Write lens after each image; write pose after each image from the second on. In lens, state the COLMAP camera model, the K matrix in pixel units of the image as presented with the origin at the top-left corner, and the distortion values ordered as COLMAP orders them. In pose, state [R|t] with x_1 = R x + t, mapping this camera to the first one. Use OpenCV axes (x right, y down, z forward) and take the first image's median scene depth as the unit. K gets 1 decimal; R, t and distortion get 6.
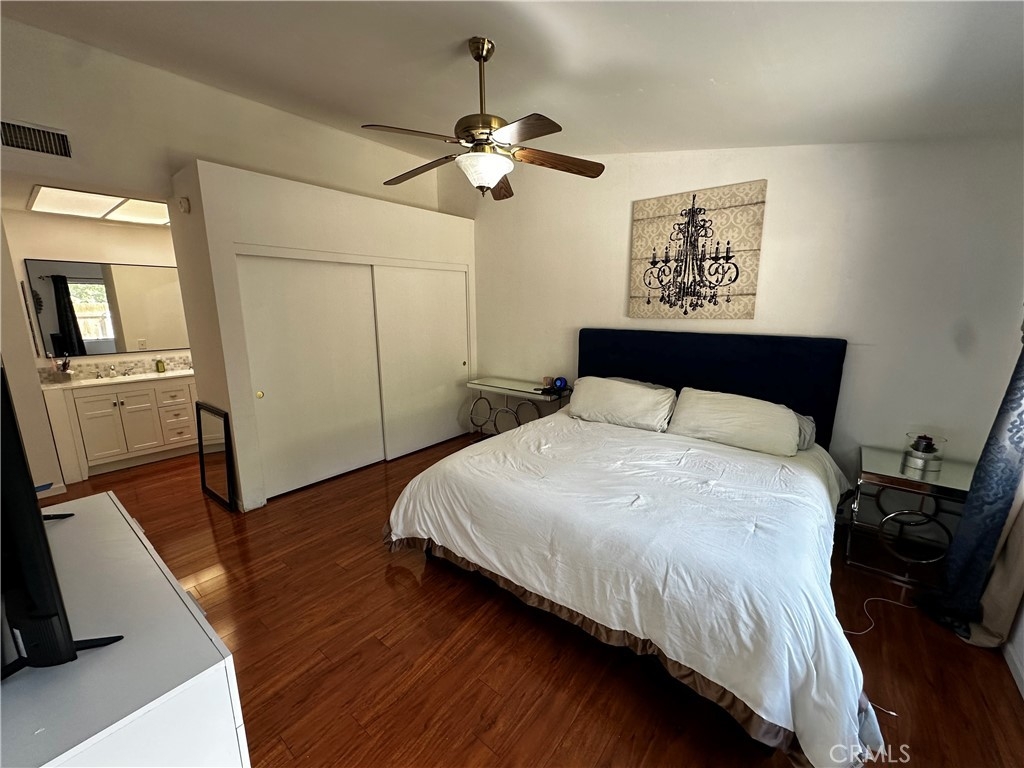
lens RADIAL K [[406.1, 0, 512.2], [0, 406.1, 384.9], [0, 0, 1]] dist [-0.007589, -0.000148]
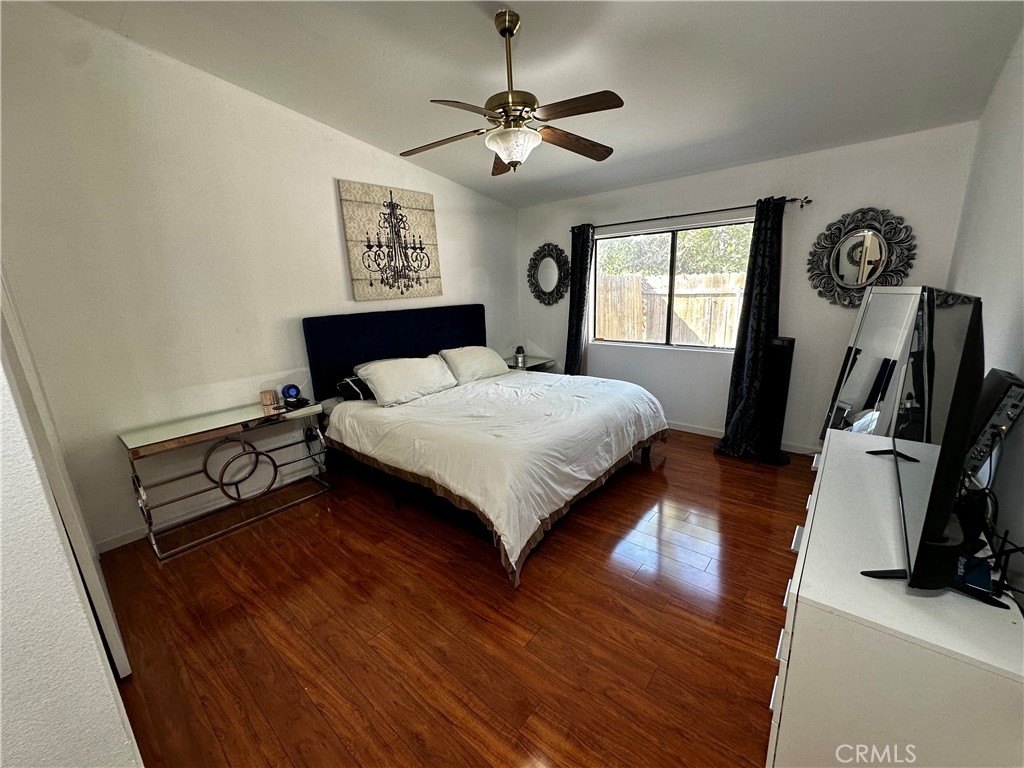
lens RADIAL K [[406.1, 0, 514.0], [0, 406.1, 383.1], [0, 0, 1]] dist [-0.007589, -0.000148]
pose [[0.038747, -0.231226, 0.972128, -0.770522], [0.235325, 0.947607, 0.216014, -0.110963], [-0.971144, 0.220396, 0.091130, 0.652450]]
